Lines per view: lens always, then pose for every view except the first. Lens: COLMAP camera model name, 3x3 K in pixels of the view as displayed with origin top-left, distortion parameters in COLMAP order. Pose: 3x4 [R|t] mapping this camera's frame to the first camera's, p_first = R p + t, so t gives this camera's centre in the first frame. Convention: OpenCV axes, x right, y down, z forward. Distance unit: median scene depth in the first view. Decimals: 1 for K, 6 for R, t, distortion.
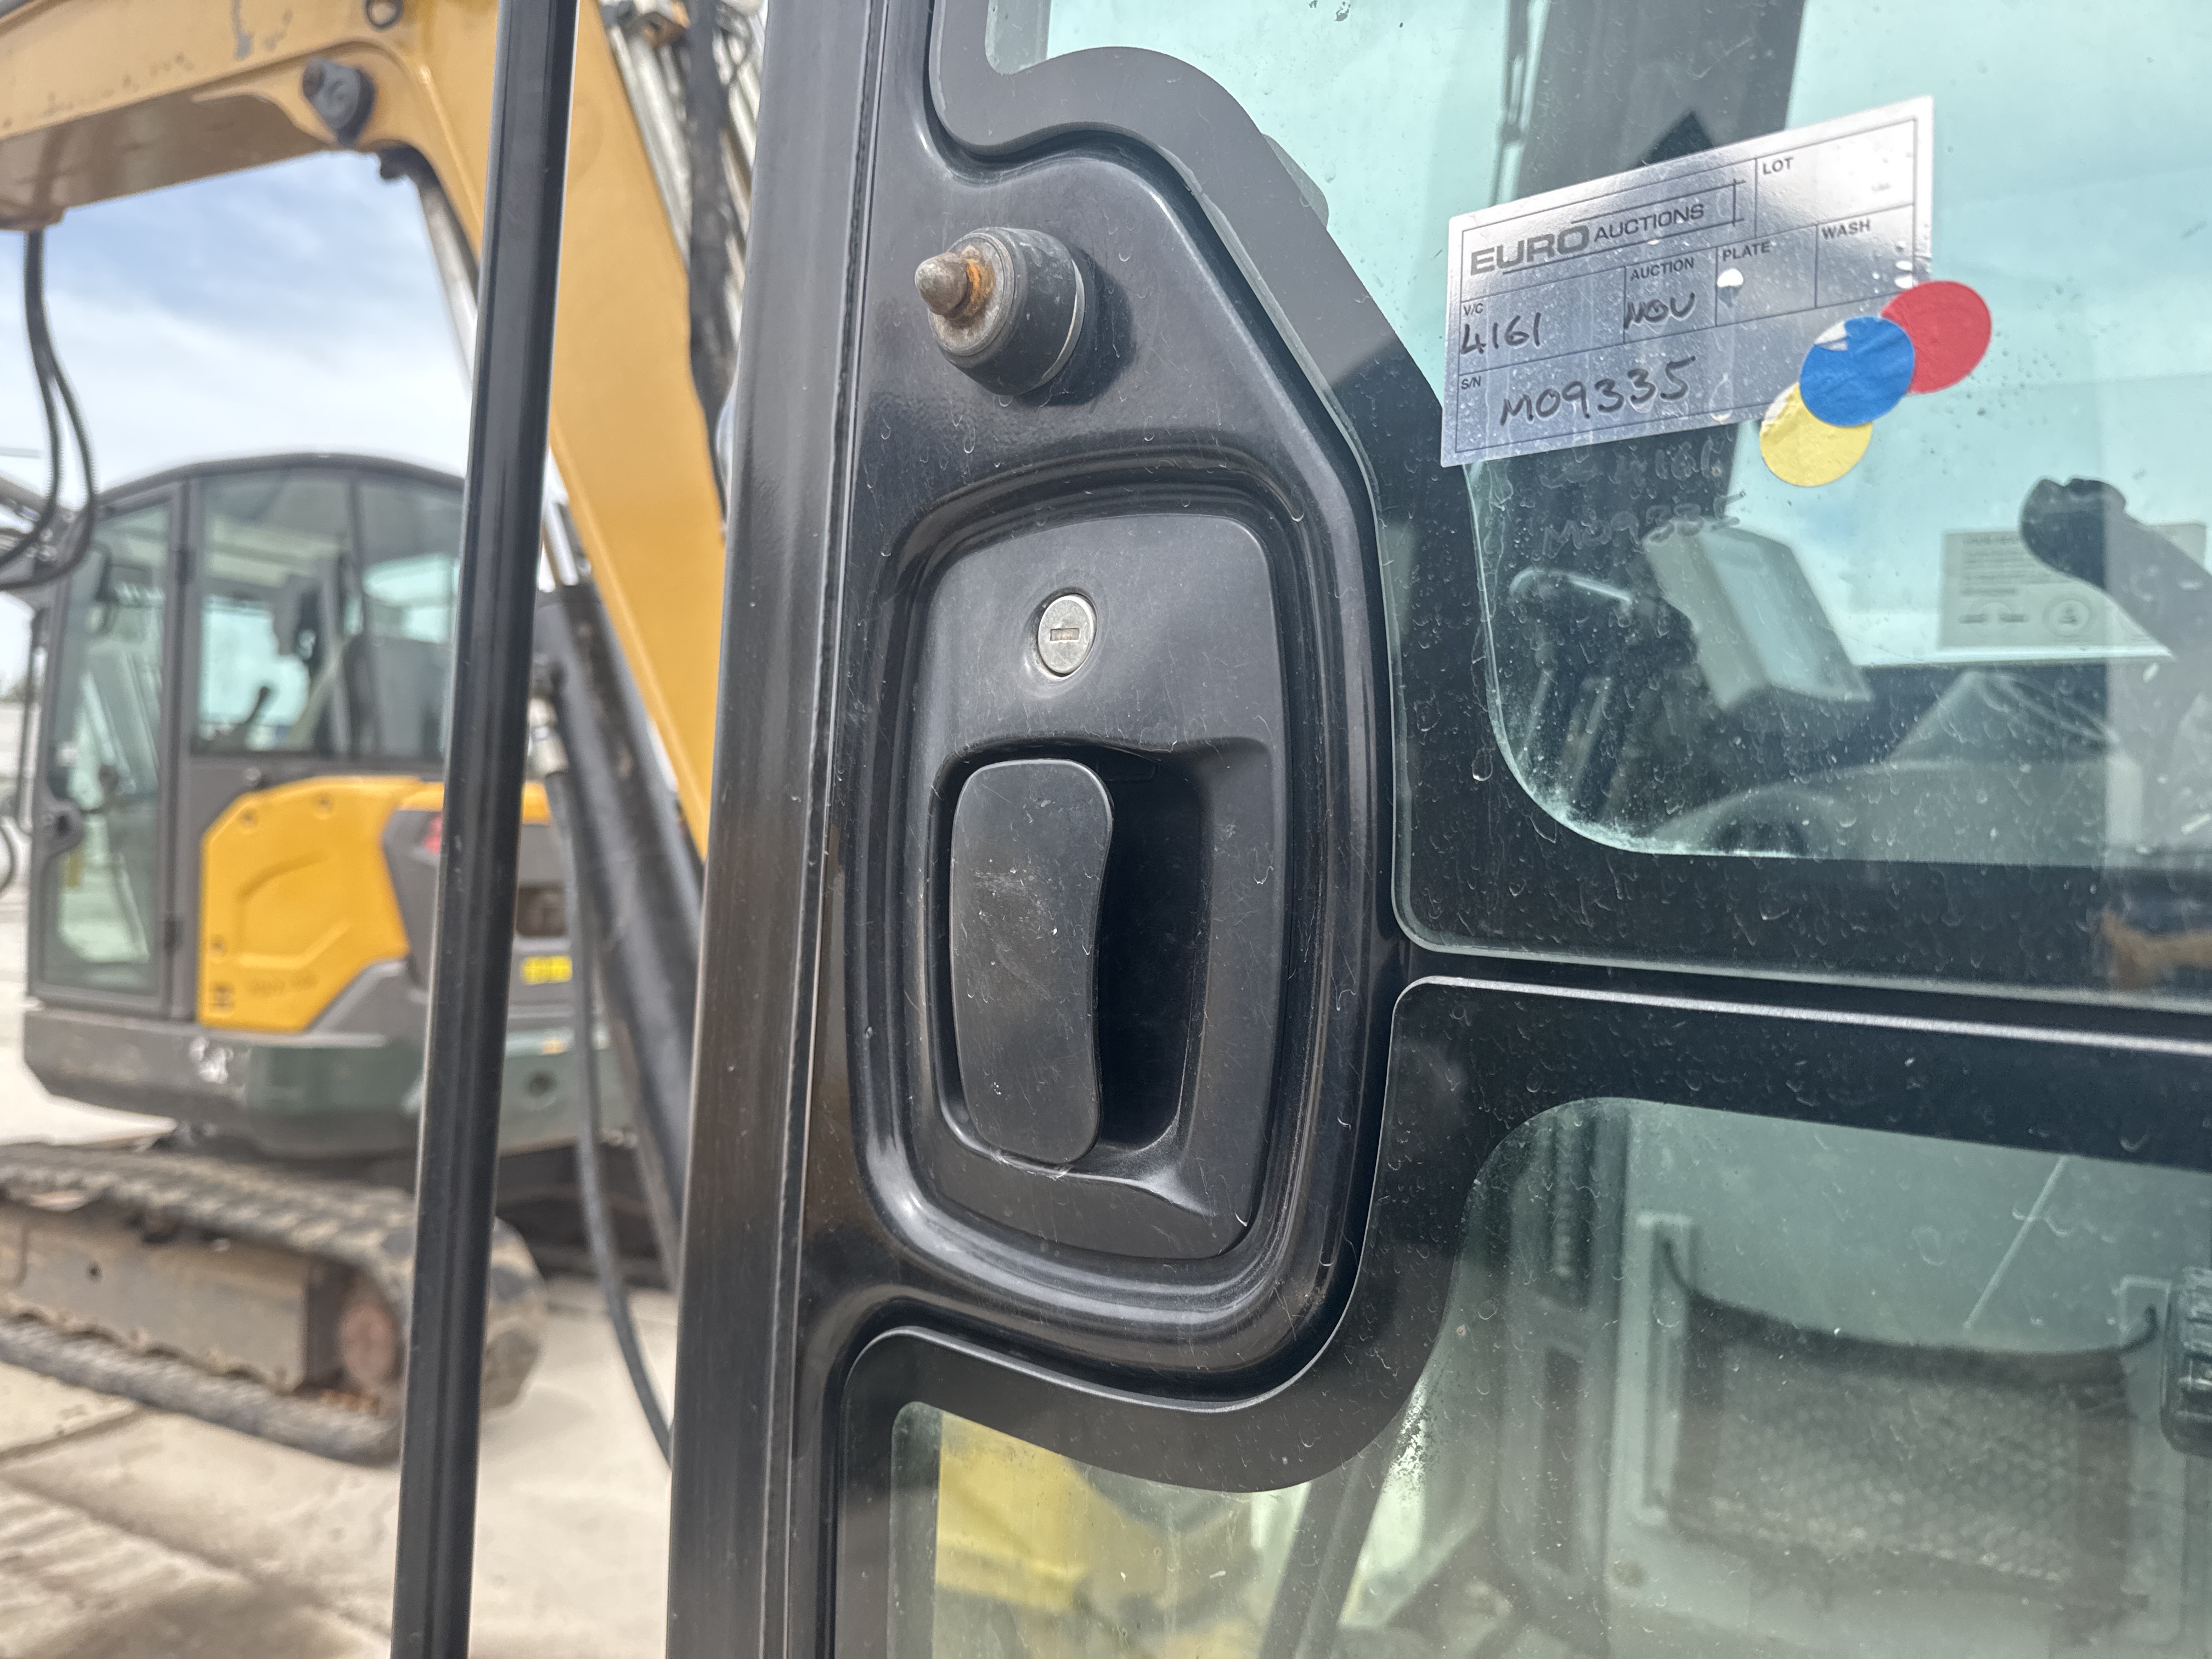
lens RADIAL K [[1562.9, 0, 1086.6], [0, 1562.9, 810.7], [0, 0, 1]] dist [0.013585, -0.034265]
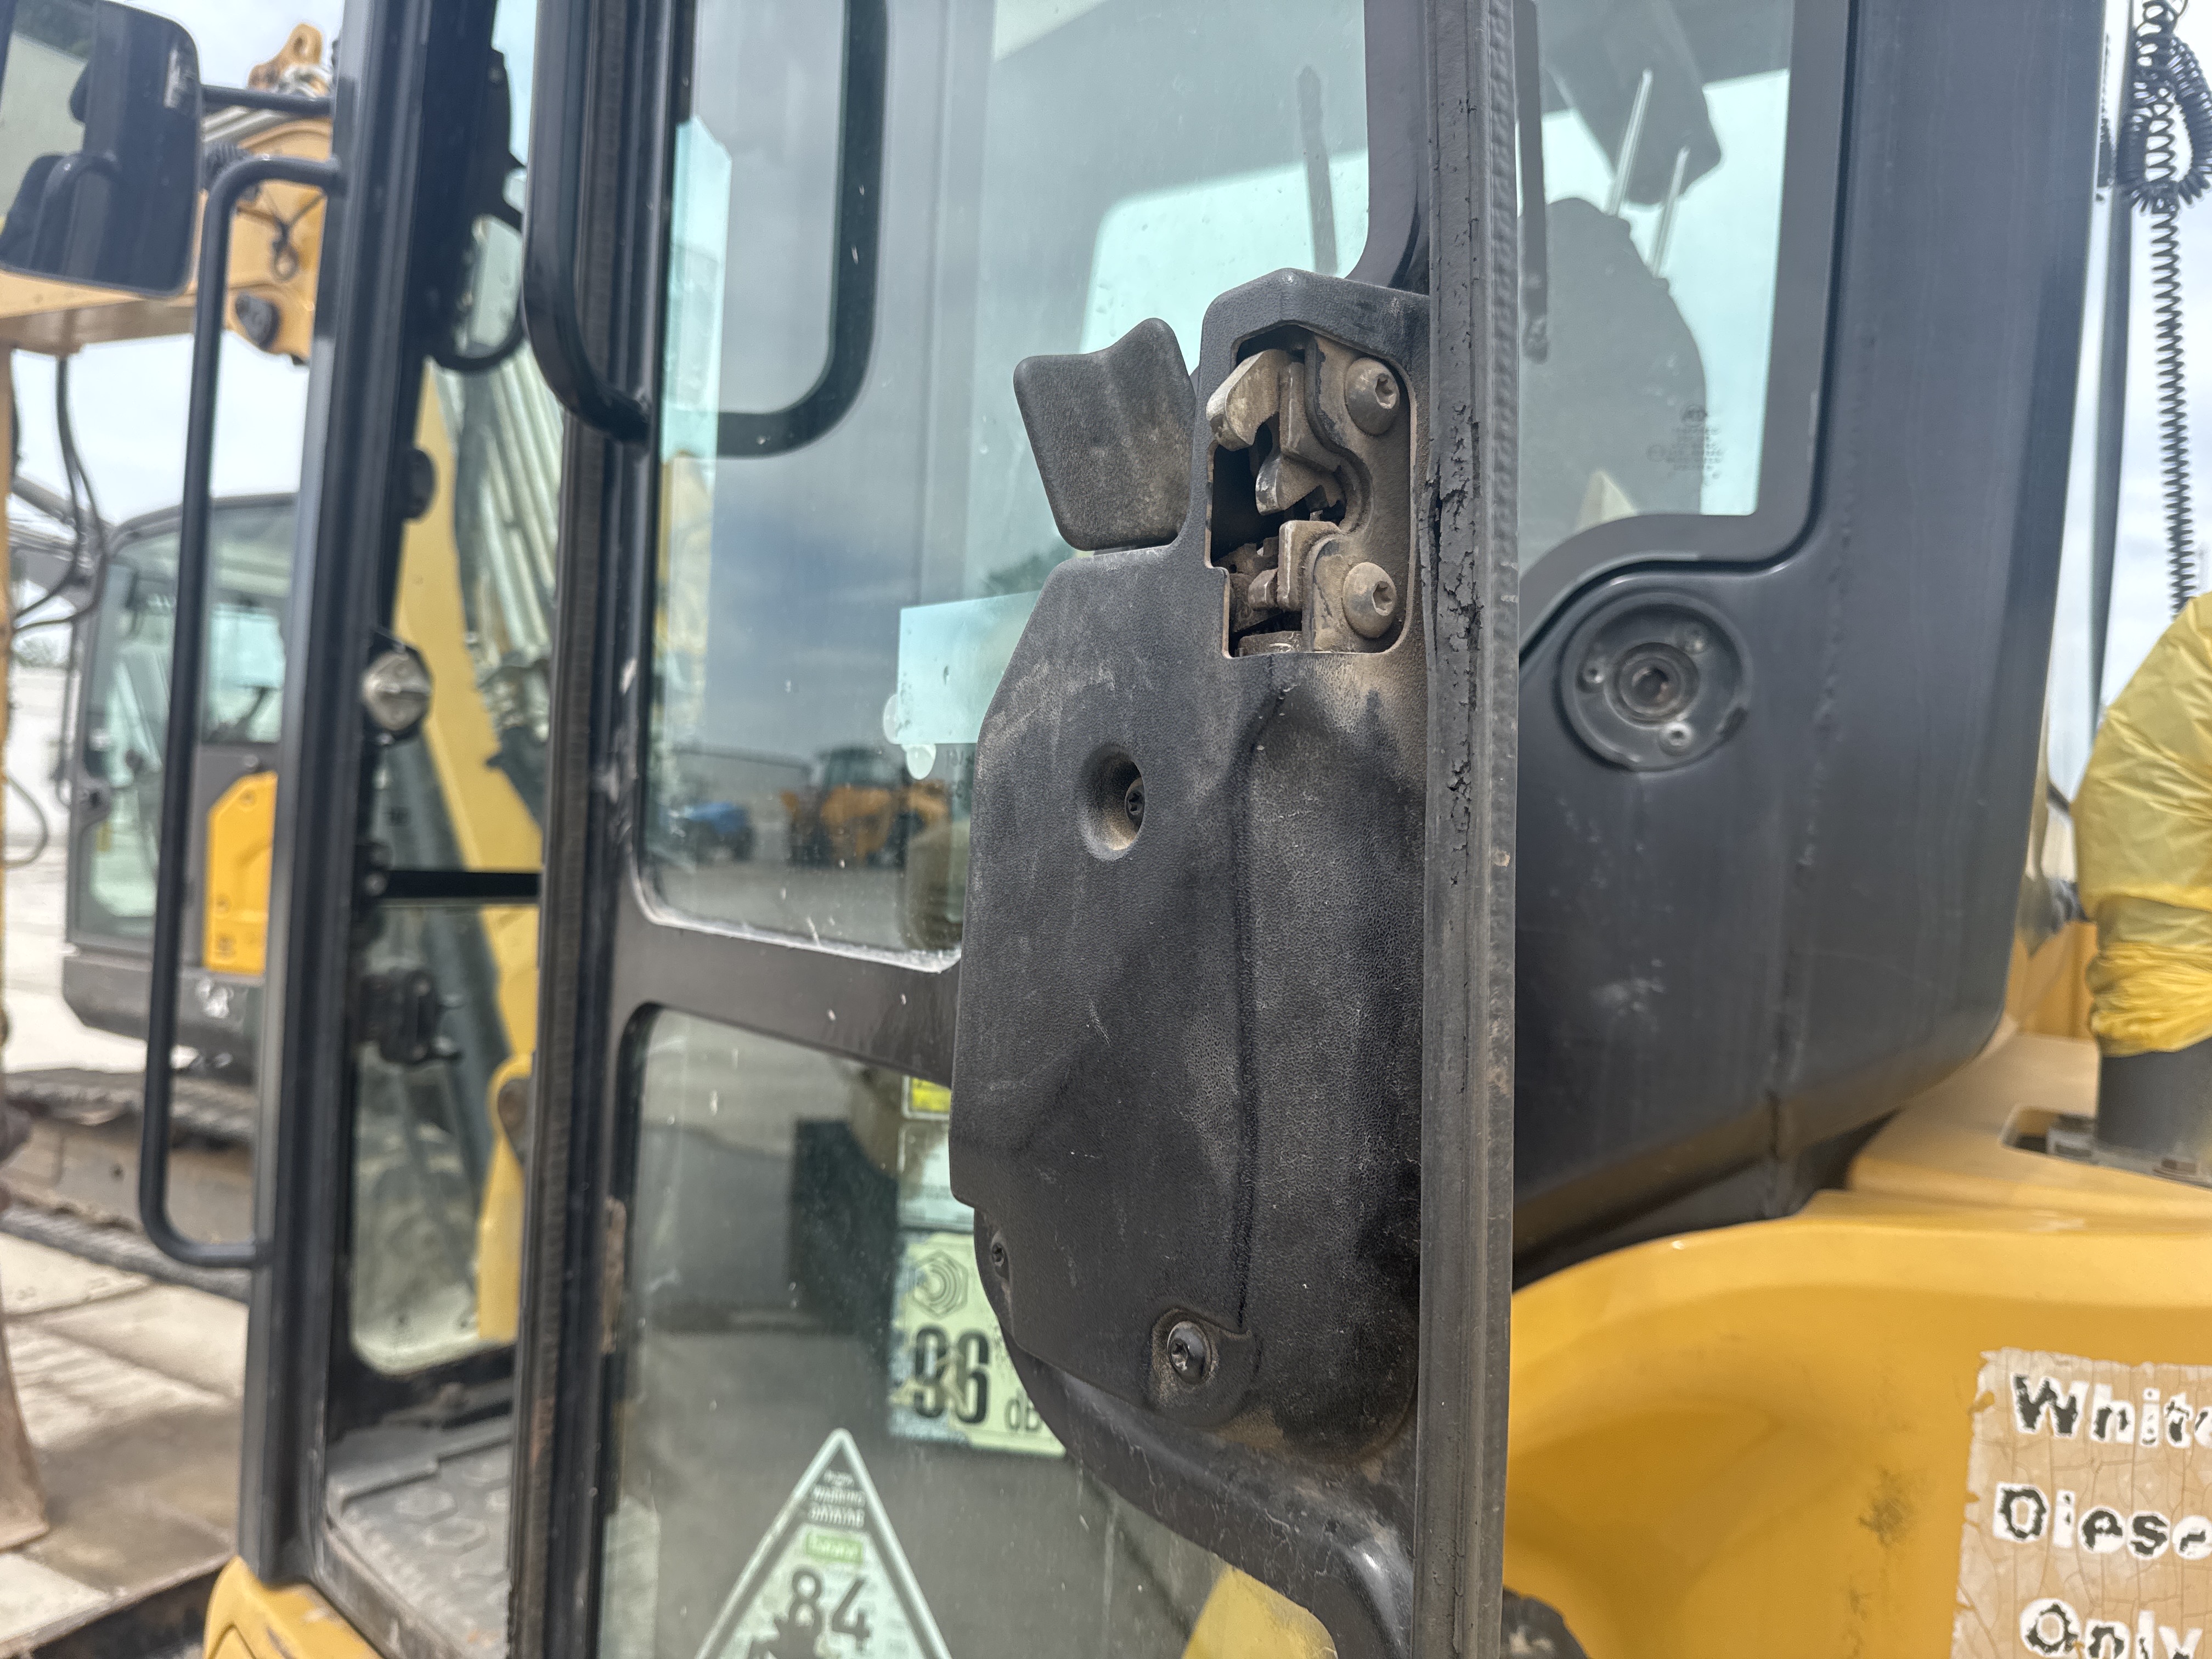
lens RADIAL K [[1562.9, 0, 1096.1], [0, 1562.9, 833.0], [0, 0, 1]] dist [0.013585, -0.034265]
pose [[0.999604, 0.020490, -0.019310, 0.138013], [-0.020025, 0.999512, 0.023978, -0.009855], [0.019792, -0.023582, 0.999526, -0.185235]]
